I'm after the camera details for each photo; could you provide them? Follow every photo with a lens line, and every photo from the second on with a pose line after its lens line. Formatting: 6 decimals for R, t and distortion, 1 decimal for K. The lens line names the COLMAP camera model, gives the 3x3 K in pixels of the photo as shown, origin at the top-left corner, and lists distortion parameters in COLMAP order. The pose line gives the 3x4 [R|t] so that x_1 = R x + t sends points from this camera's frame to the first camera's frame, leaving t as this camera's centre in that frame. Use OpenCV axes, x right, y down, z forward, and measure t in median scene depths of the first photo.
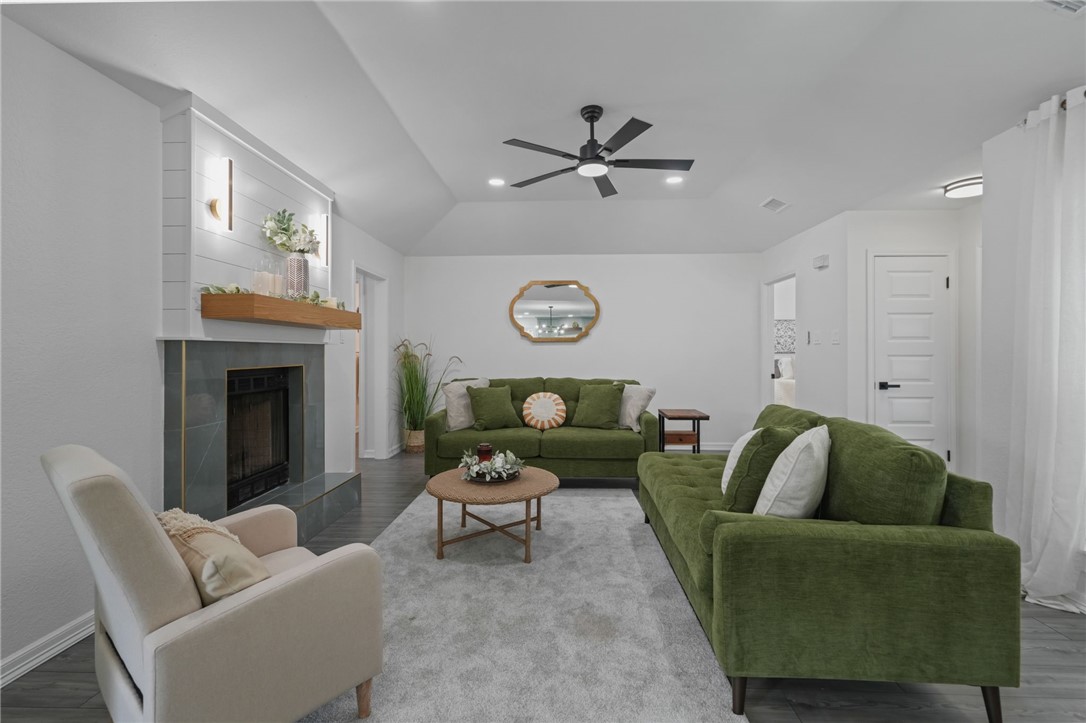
lens RADIAL K [[489.3, 0, 544.6], [0, 489.3, 352.3], [0, 0, 1]] dist [0.010167, -0.001821]
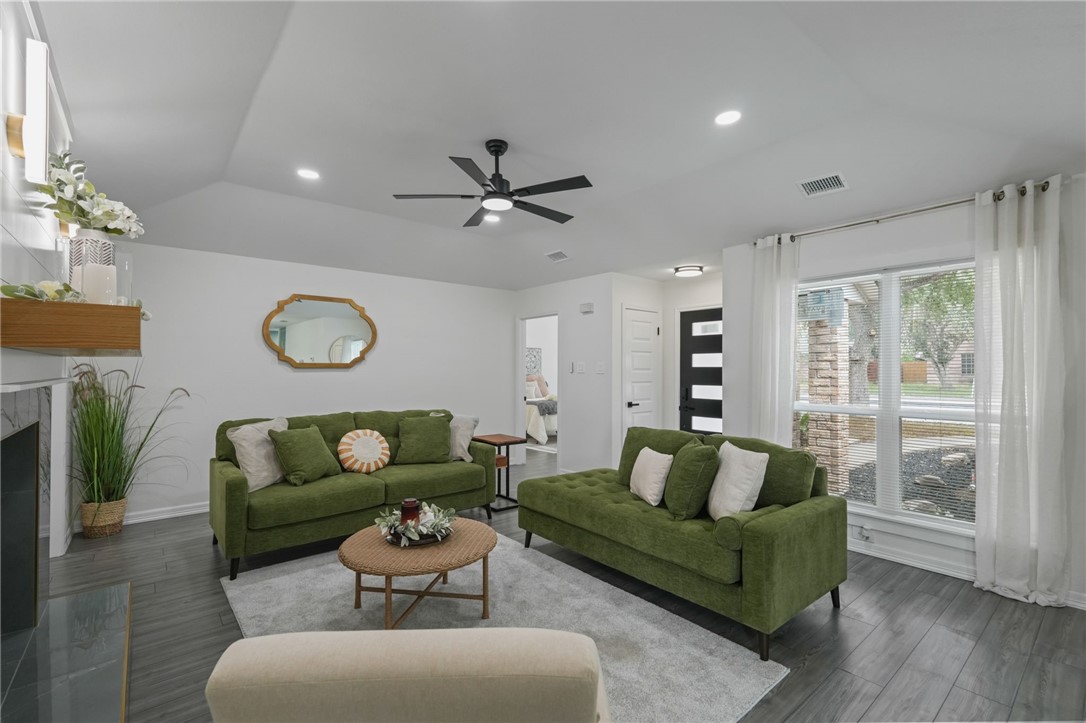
lens RADIAL K [[489.3, 0, 543.3], [0, 489.3, 366.4], [0, 0, 1]] dist [0.010167, -0.001821]
pose [[0.743083, 0.005029, 0.669181, -0.361502], [-0.001415, 0.999981, -0.005943, -0.026802], [-0.669198, 0.003469, 0.743076, 0.145925]]
